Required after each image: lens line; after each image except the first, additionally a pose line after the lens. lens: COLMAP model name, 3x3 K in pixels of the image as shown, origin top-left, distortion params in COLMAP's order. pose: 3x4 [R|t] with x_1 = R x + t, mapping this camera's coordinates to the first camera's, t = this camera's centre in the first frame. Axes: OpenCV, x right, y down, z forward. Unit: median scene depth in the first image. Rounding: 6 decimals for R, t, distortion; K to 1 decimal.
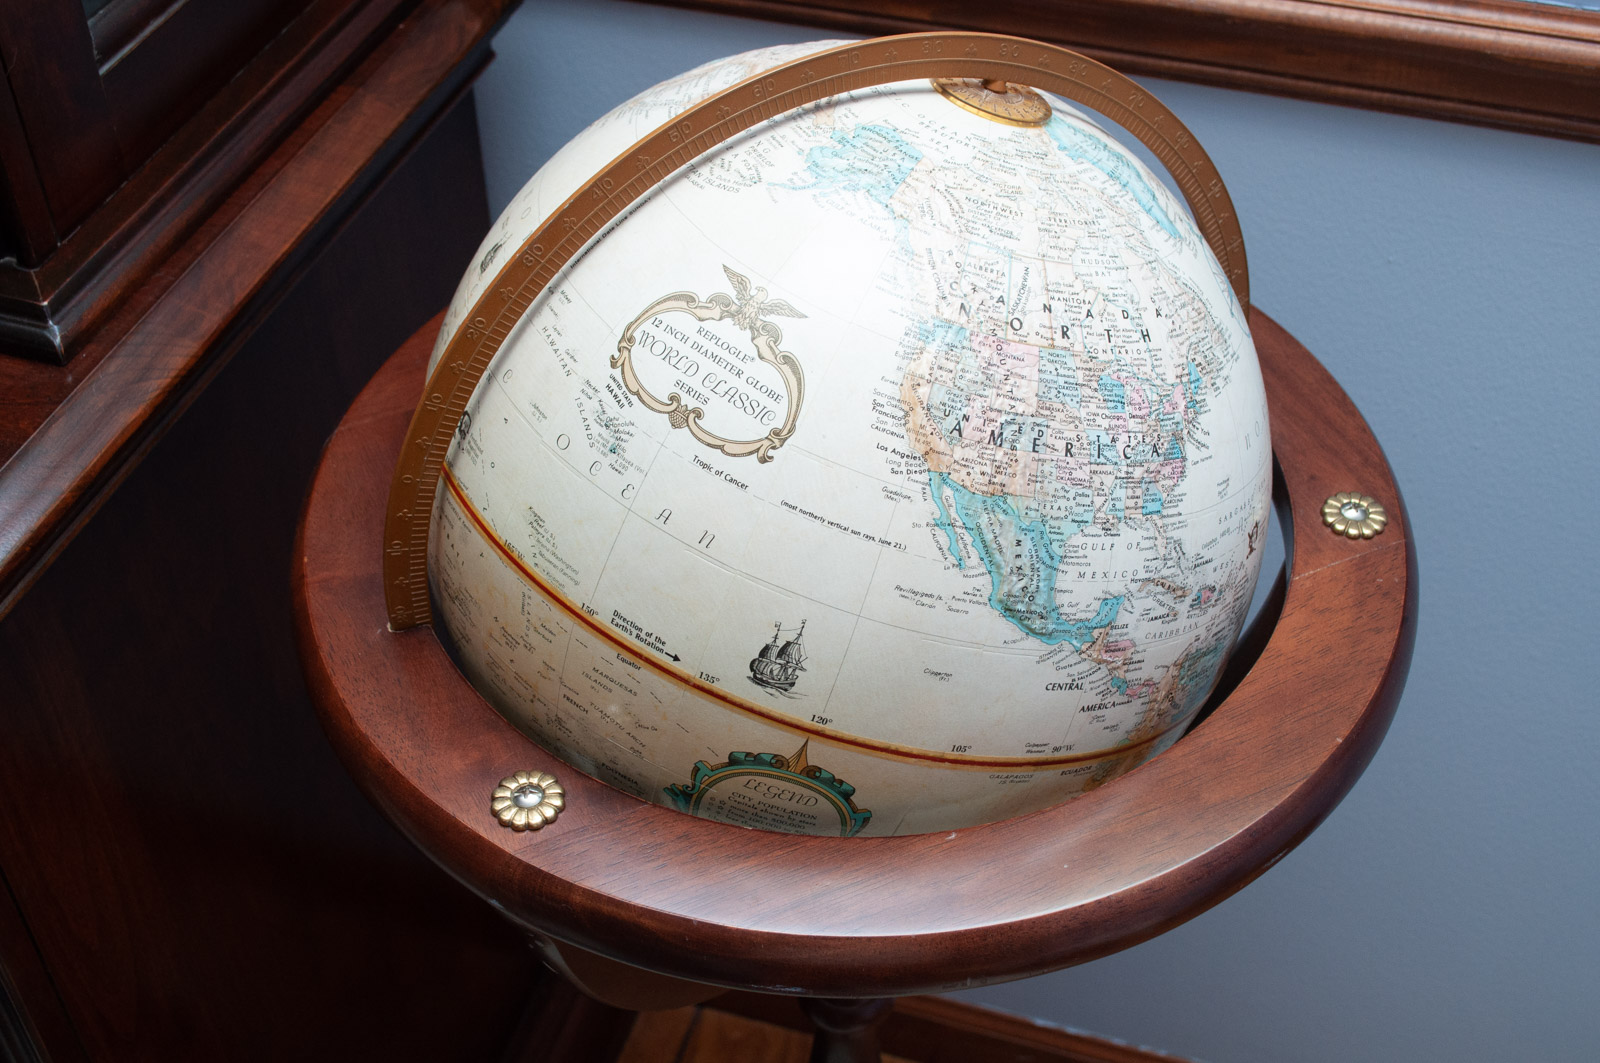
lens RADIAL K [[2061.6, 0, 798.3], [0, 2061.6, 531.5], [0, 0, 1]] dist [0.045307, 0.000000]
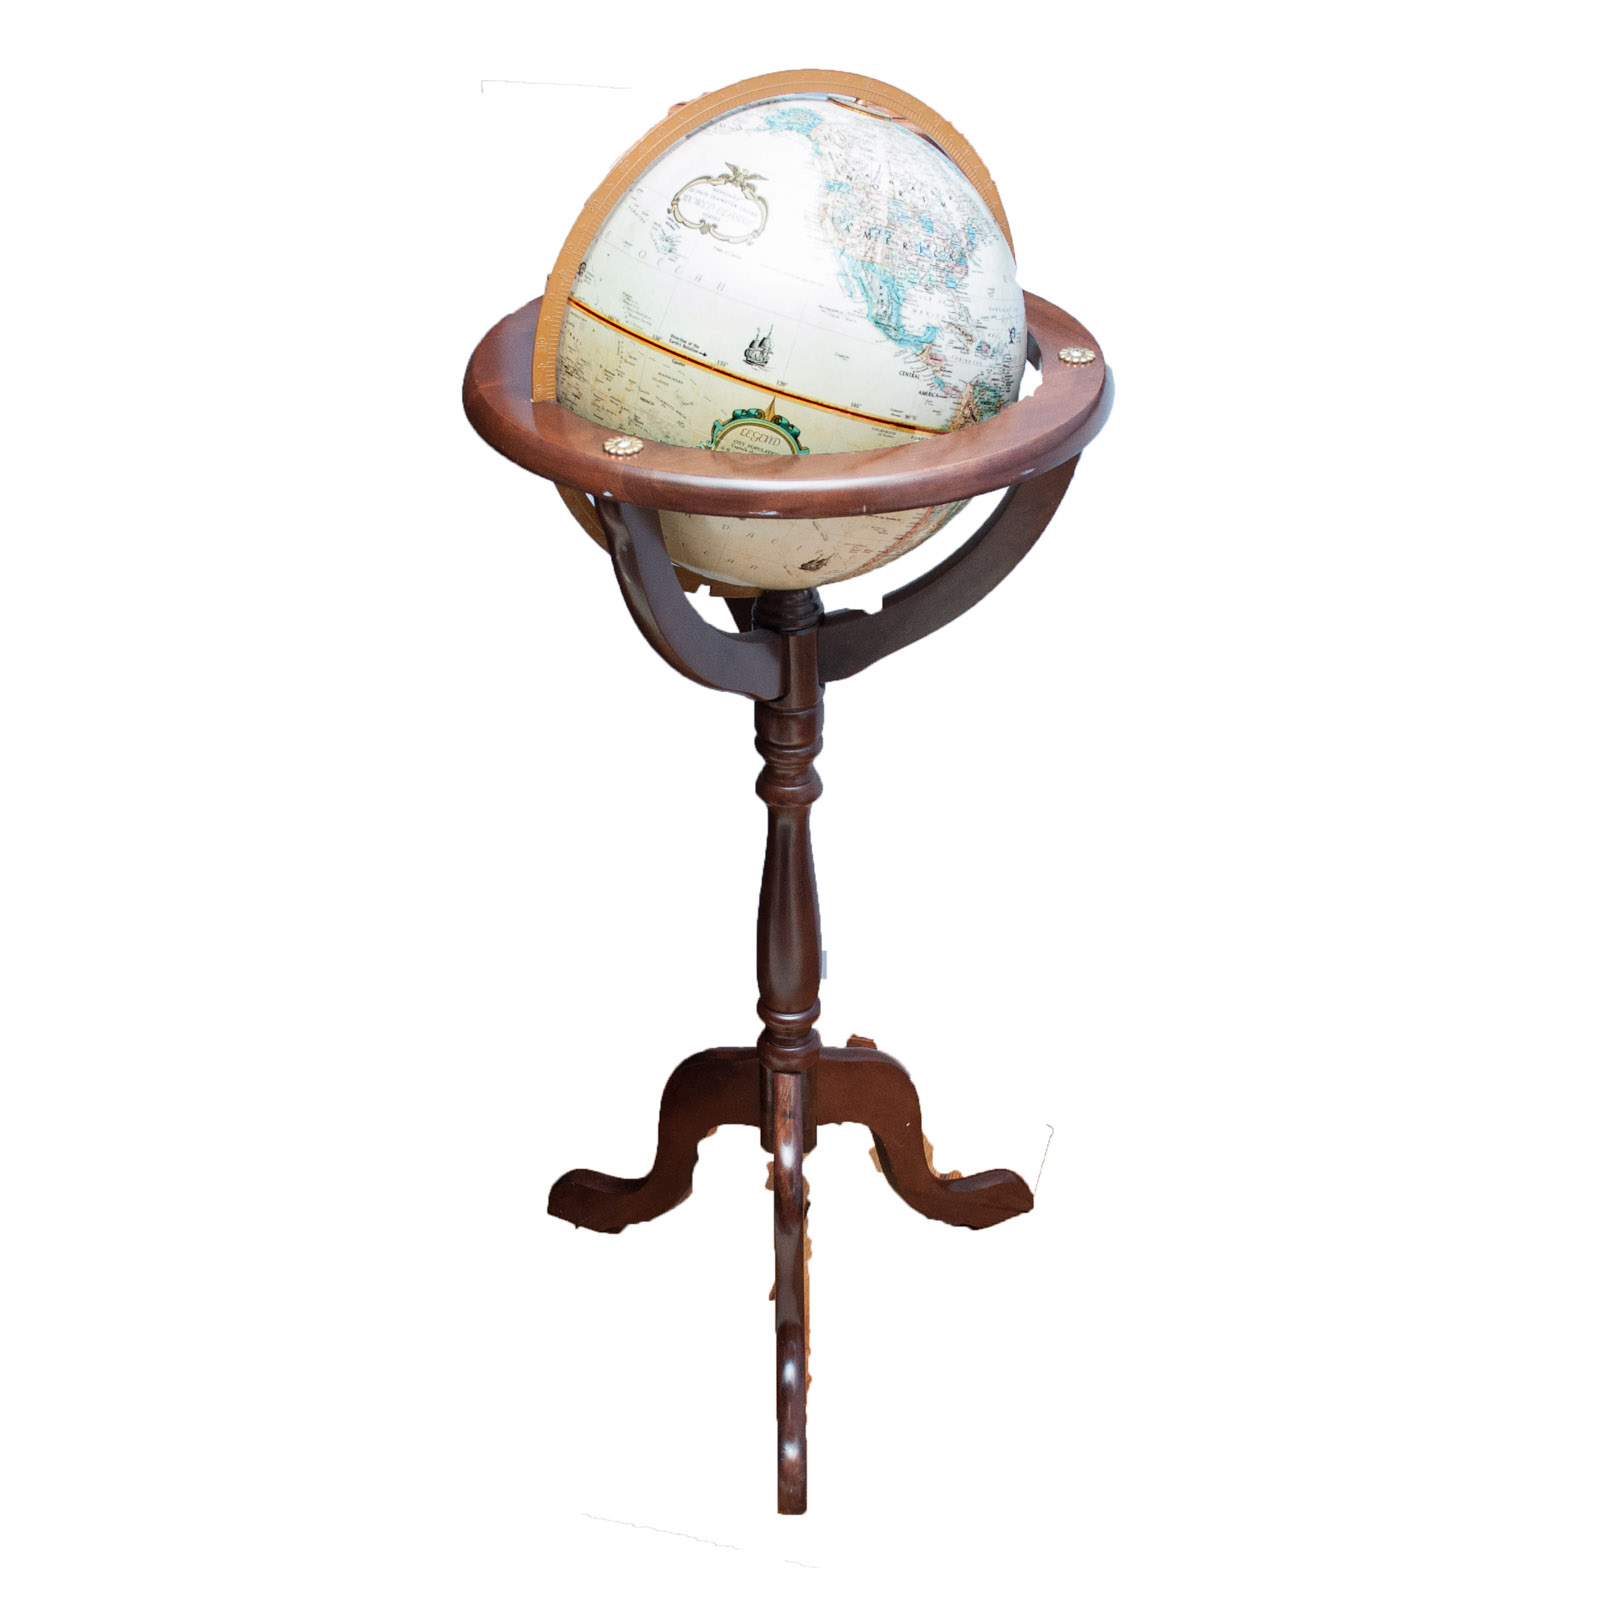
lens RADIAL K [[2841.1, 0, 801.0], [0, 2841.1, 800.1], [0, 0, 1]] dist [-0.067825, 0.000000]
pose [[0.998131, -0.019615, 0.057874, -0.129908], [0.032458, 0.972617, -0.230135, 1.064675], [-0.051775, 0.231583, 0.971436, -1.450091]]
